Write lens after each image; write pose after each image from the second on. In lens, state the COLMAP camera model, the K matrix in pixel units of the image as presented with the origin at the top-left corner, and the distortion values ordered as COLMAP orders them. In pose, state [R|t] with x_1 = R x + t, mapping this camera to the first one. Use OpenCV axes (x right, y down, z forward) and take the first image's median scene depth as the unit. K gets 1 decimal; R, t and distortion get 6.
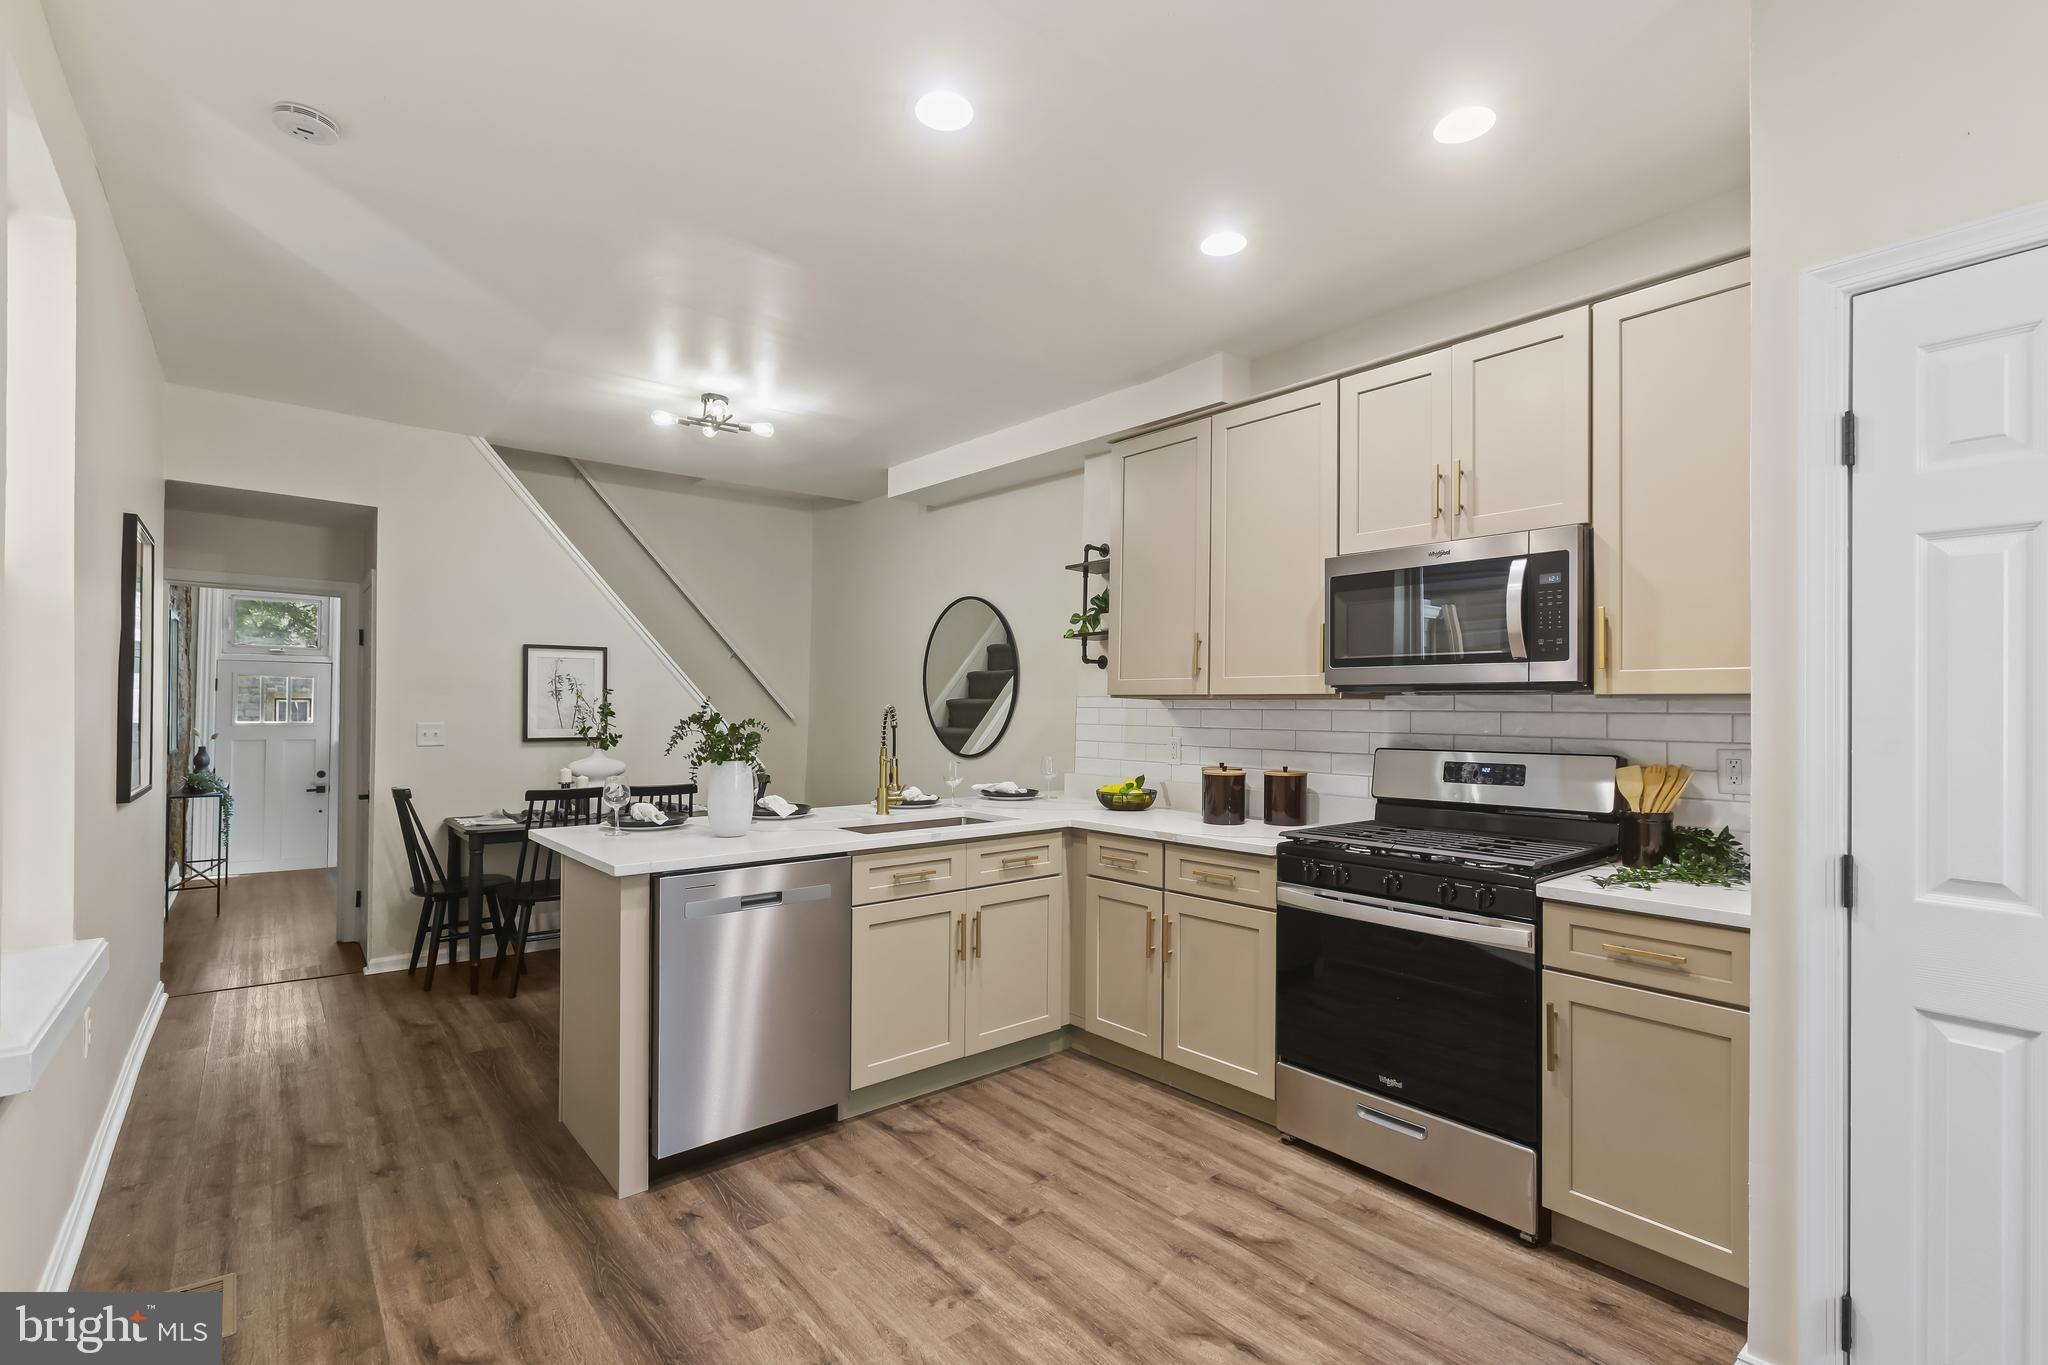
lens RADIAL K [[929.7, 0, 1018.2], [0, 929.7, 704.3], [0, 0, 1]] dist [-0.000759, -0.000172]
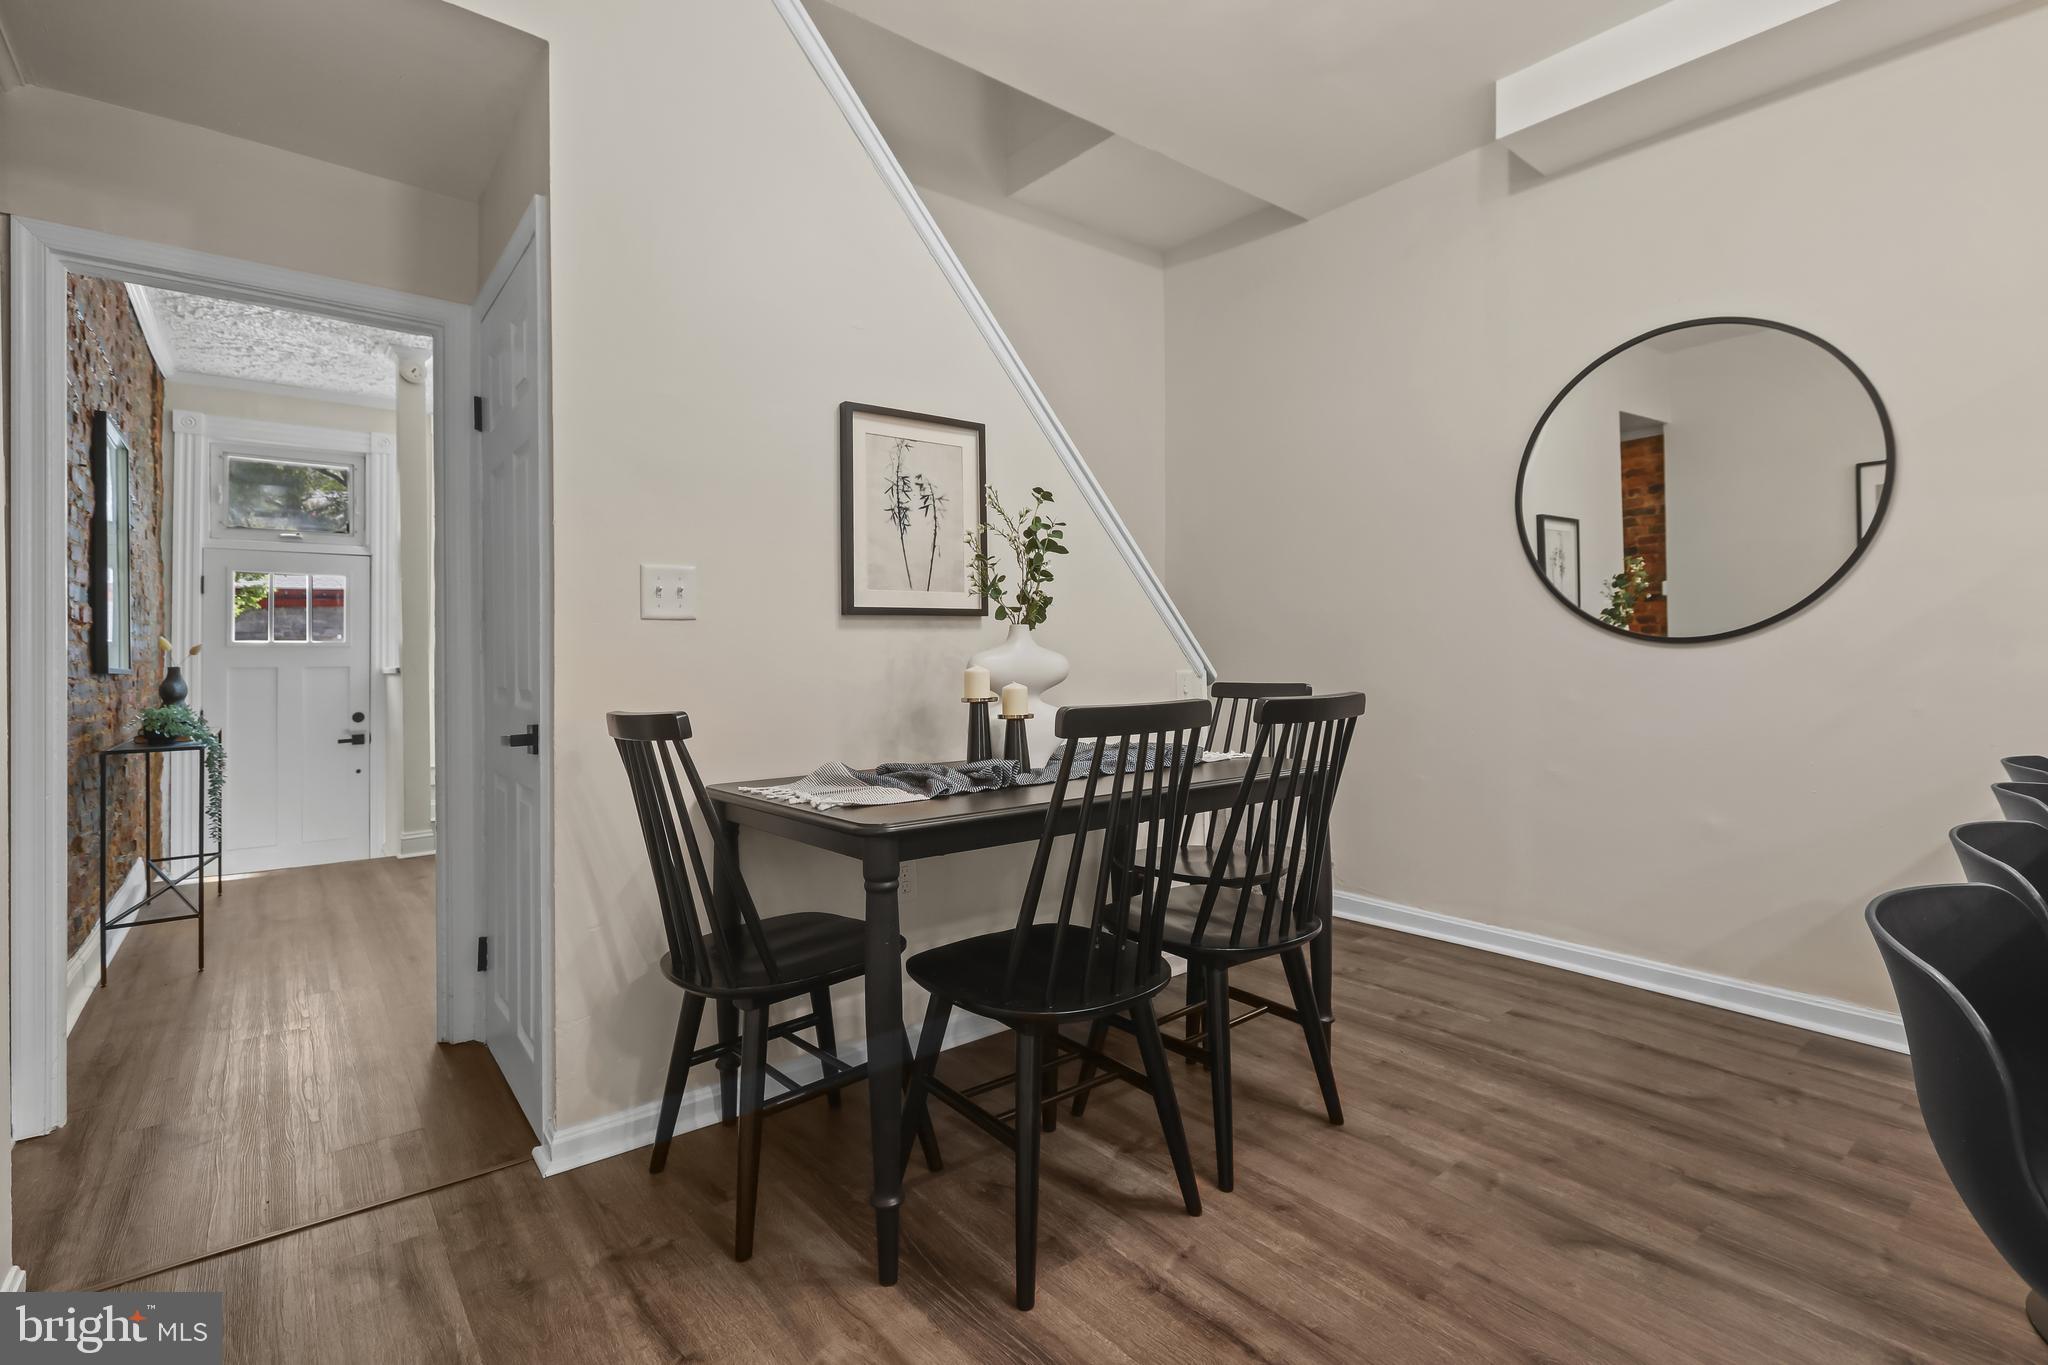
lens RADIAL K [[961.4, 0, 1035.8], [0, 961.4, 647.3], [0, 0, 1]] dist [-0.003275, 0.000127]
pose [[0.999813, -0.018168, -0.006648, -0.434864], [0.018172, 0.999835, 0.000505, 0.057377], [0.006637, -0.000626, 0.999978, 0.525485]]
